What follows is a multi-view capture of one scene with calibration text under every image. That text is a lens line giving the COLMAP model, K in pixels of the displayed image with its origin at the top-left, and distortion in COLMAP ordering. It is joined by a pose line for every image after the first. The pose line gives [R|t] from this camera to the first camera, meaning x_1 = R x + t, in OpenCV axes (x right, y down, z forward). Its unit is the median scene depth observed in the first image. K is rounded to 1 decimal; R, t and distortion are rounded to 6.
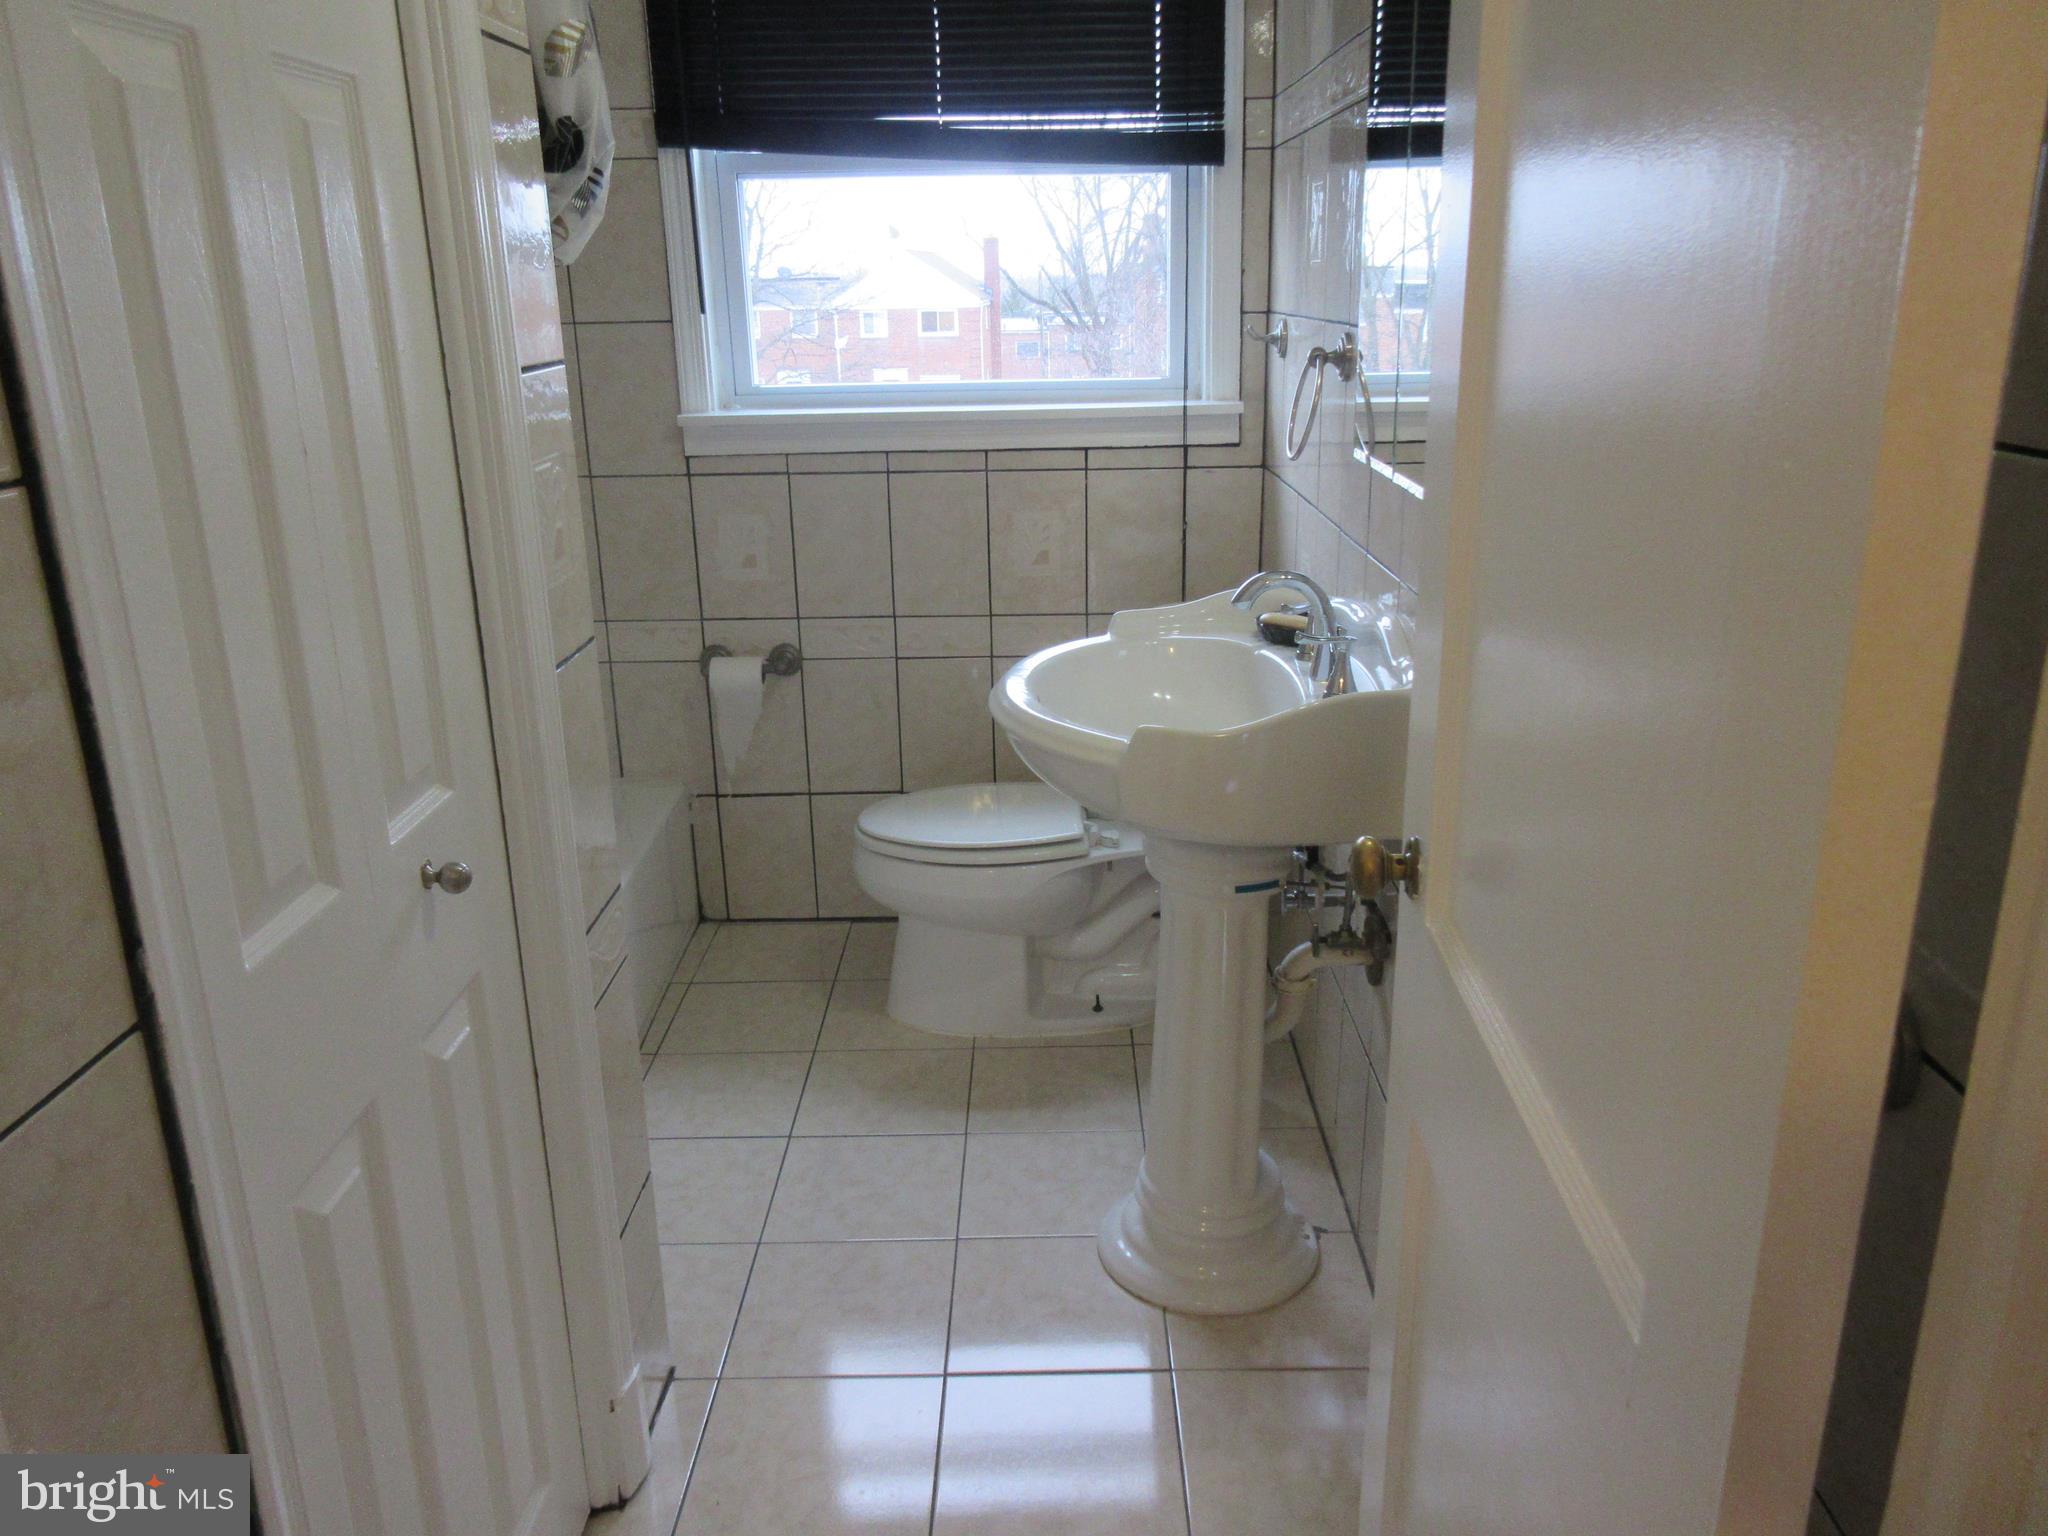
lens RADIAL K [[1532.6, 0, 1034.1], [0, 1532.6, 754.3], [0, 0, 1]] dist [0.009505, -0.006347]
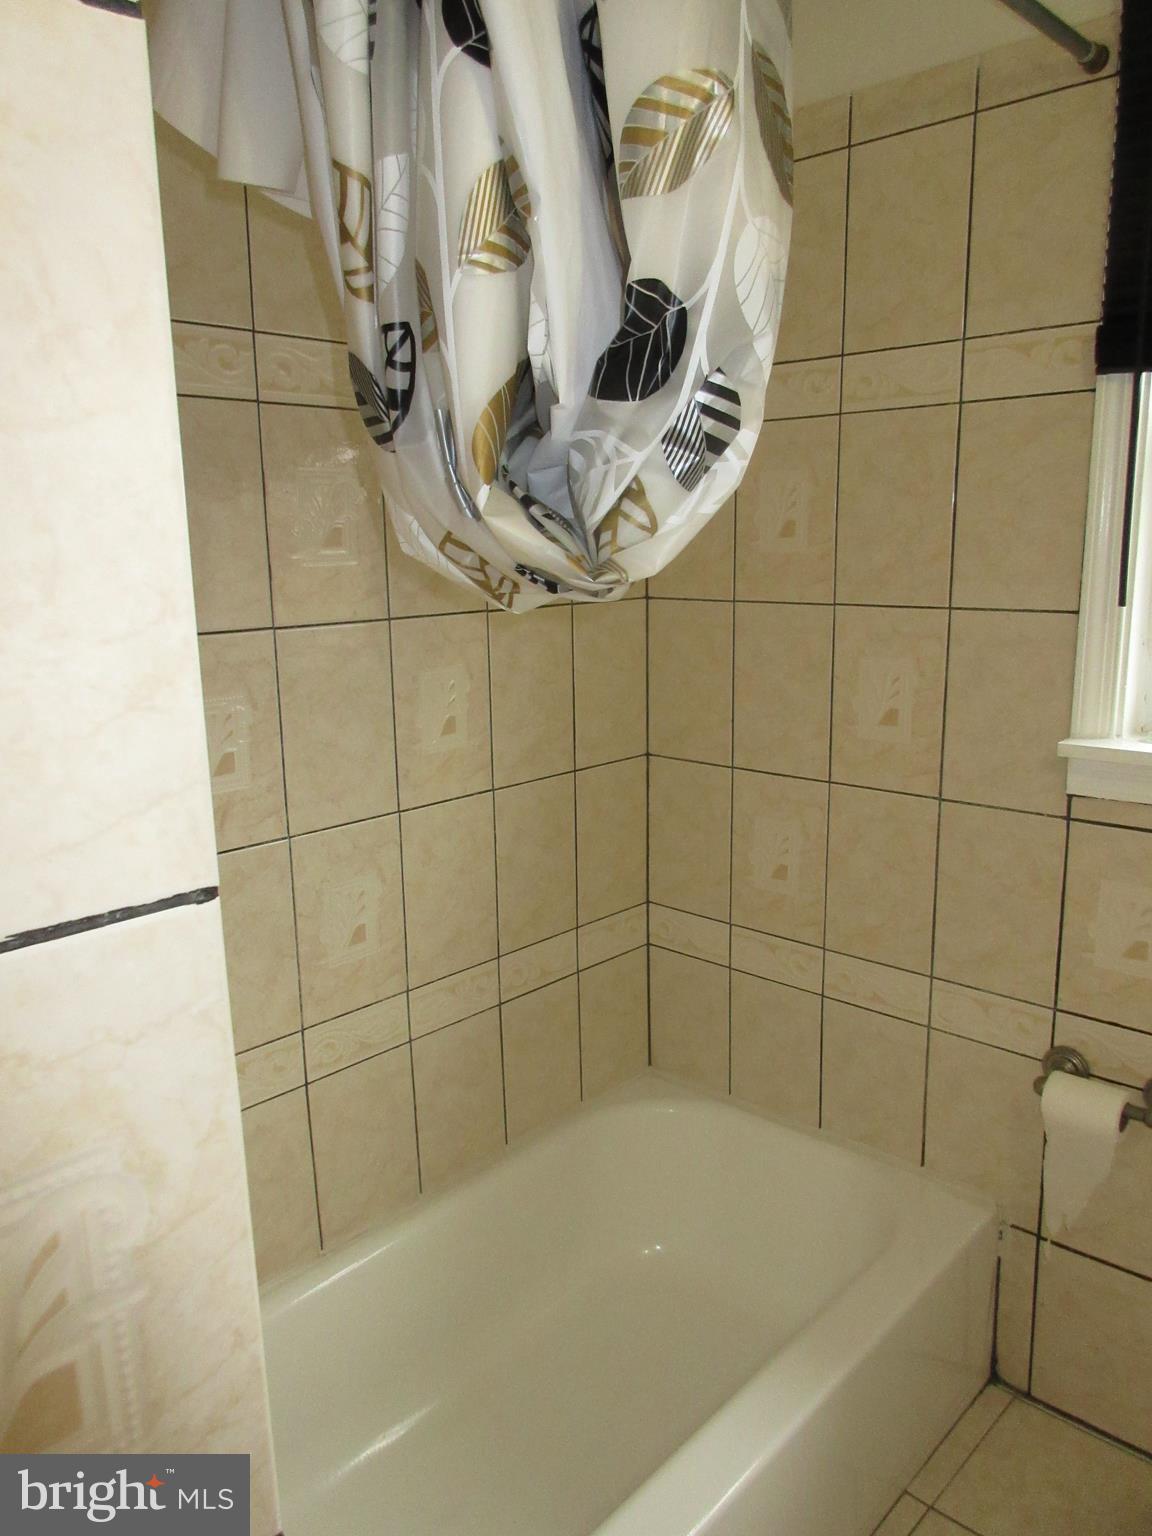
lens RADIAL K [[1149.5, 0, 590.3], [0, 1149.5, 779.5], [0, 0, 1]] dist [0.009505, -0.006347]
pose [[0.735398, 0.153219, -0.660086, -0.036465], [-0.200530, 0.979679, 0.003993, -0.160567], [0.647285, 0.129431, 0.751179, 0.453432]]
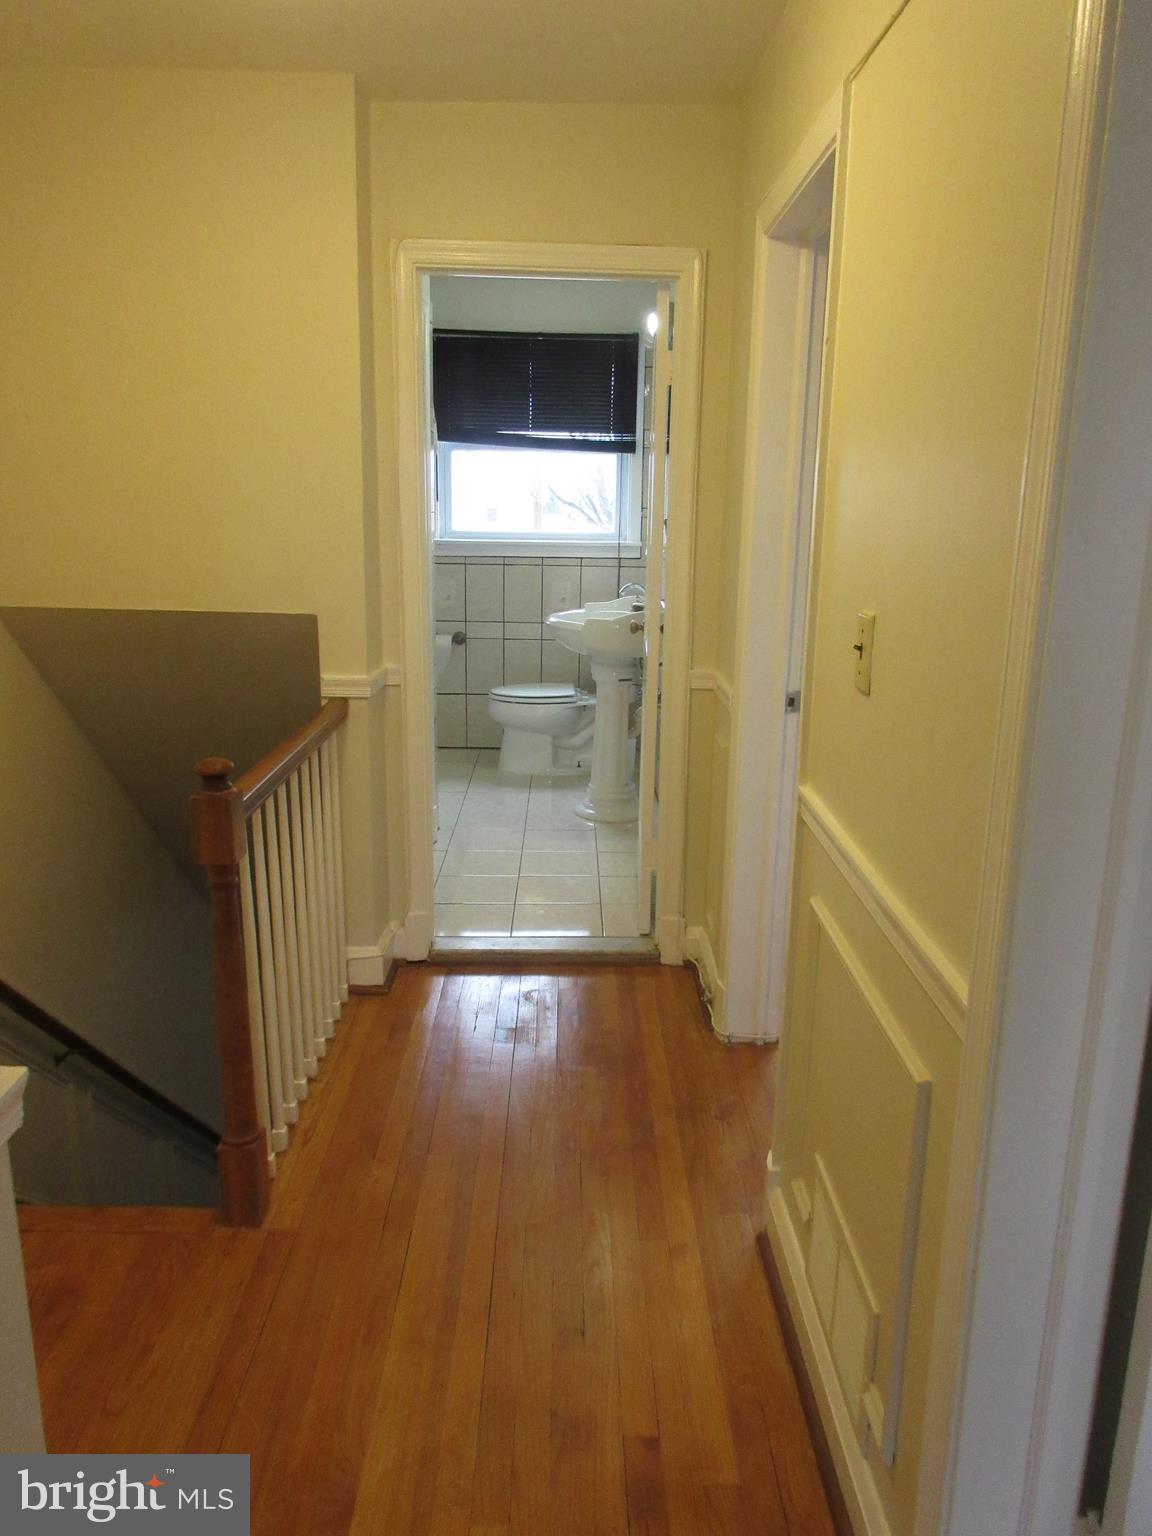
lens RADIAL K [[1149.5, 0, 574.7], [0, 1149.5, 772.2], [0, 0, 1]] dist [0.009505, -0.006347]
pose [[0.999394, 0.031235, 0.015348, 0.004144], [-0.030305, 0.997886, -0.057489, 0.277372], [-0.017111, 0.056989, 0.998228, -0.930082]]
